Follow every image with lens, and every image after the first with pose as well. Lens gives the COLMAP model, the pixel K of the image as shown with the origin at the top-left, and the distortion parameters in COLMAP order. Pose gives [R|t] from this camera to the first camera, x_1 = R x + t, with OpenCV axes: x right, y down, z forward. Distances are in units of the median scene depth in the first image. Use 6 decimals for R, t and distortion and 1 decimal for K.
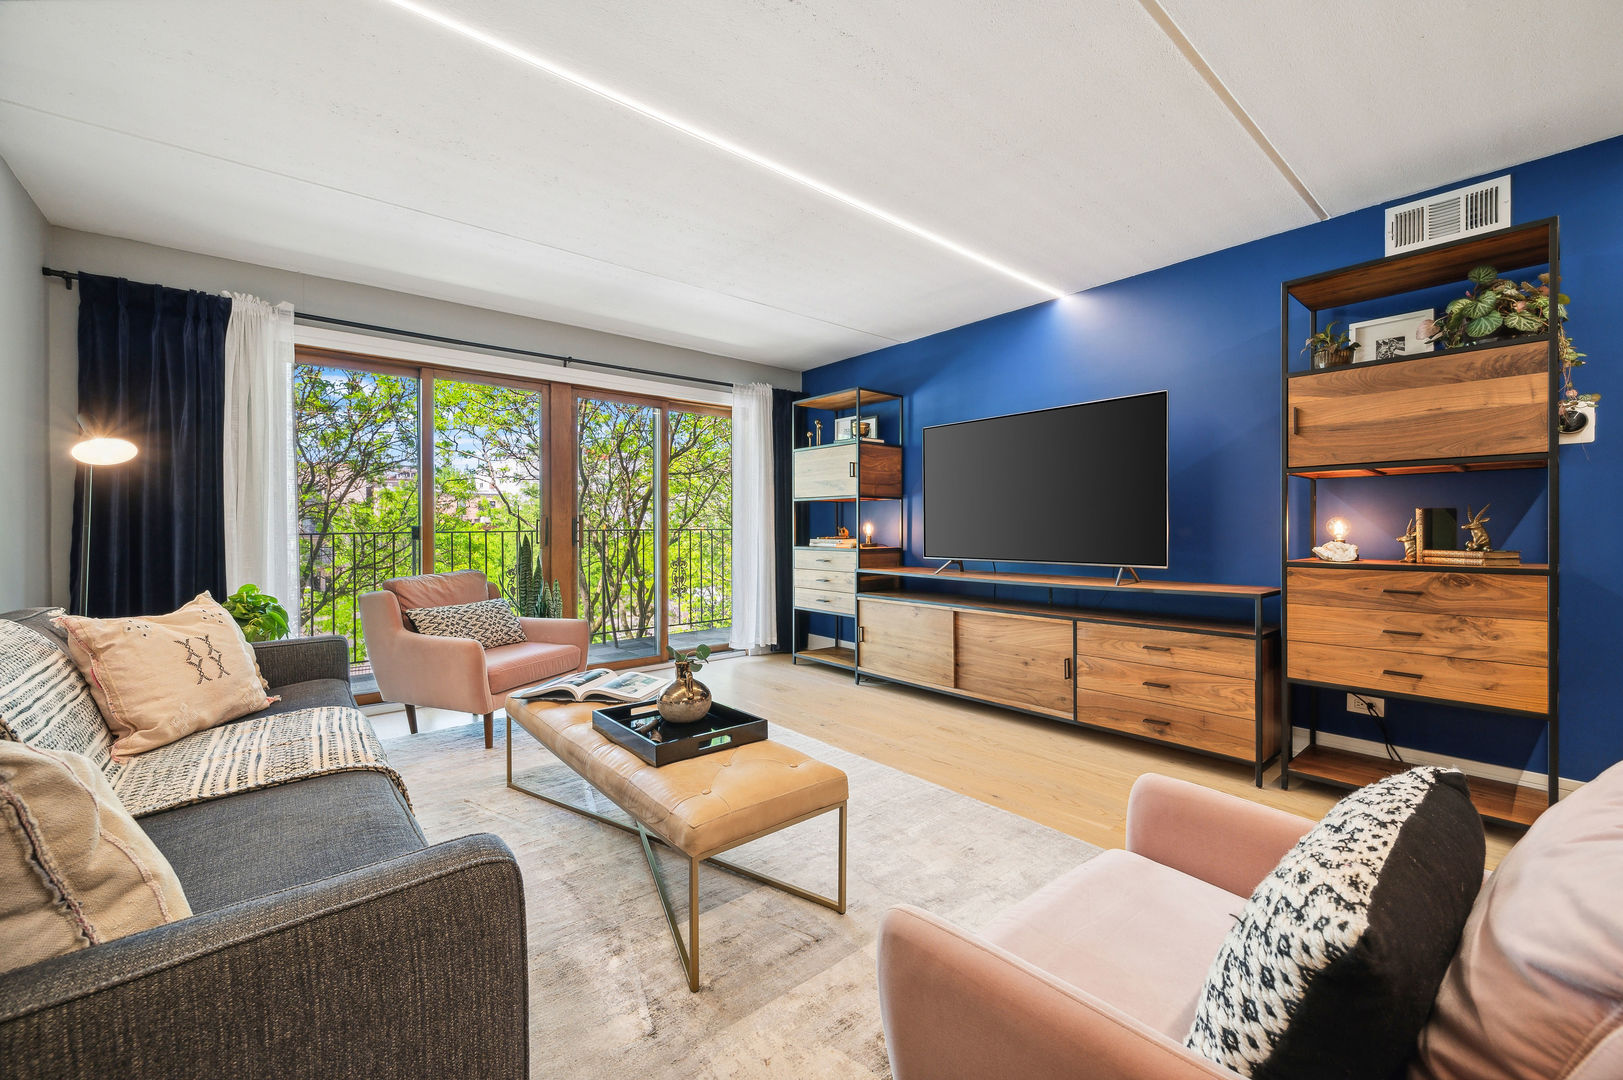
lens RADIAL K [[641.7, 0, 808.2], [0, 641.7, 537.6], [0, 0, 1]] dist [-0.003253, 0.000149]
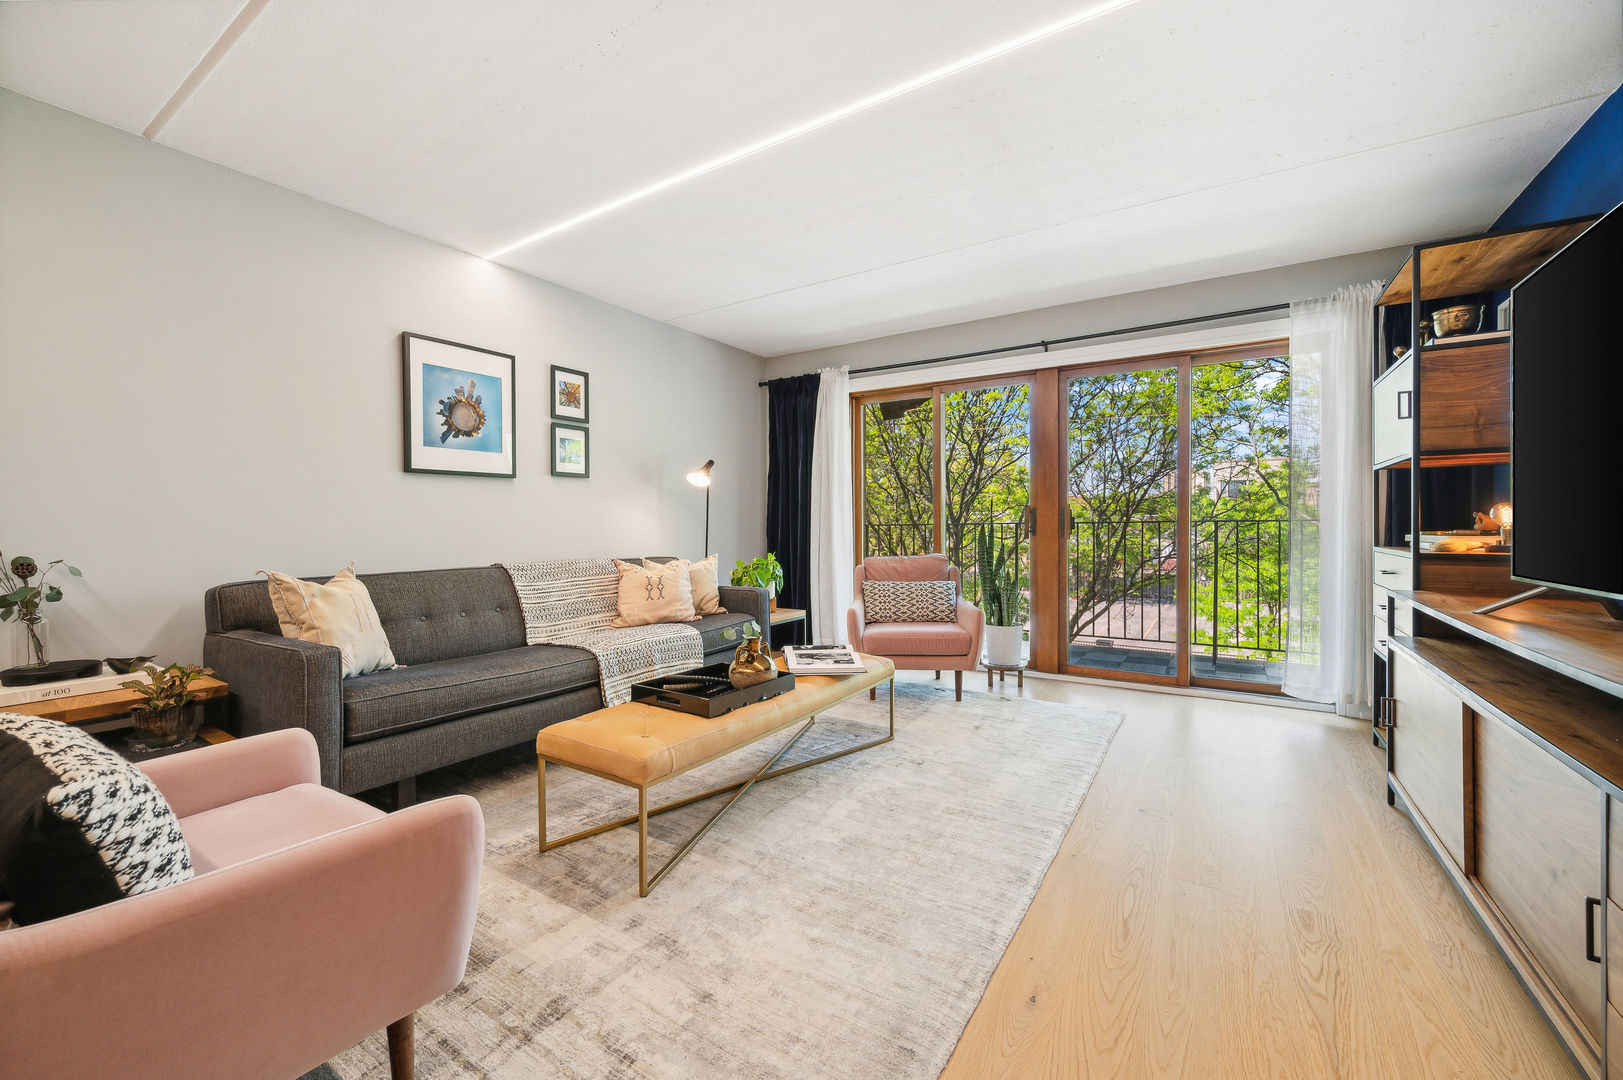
lens RADIAL K [[641.7, 0, 824.1], [0, 641.7, 528.3], [0, 0, 1]] dist [-0.003253, 0.000149]
pose [[0.309018, 0.009439, -0.951009, 0.577707], [-0.010319, 0.999925, 0.006571, -0.002331], [0.951000, 0.007782, 0.309092, 0.501644]]
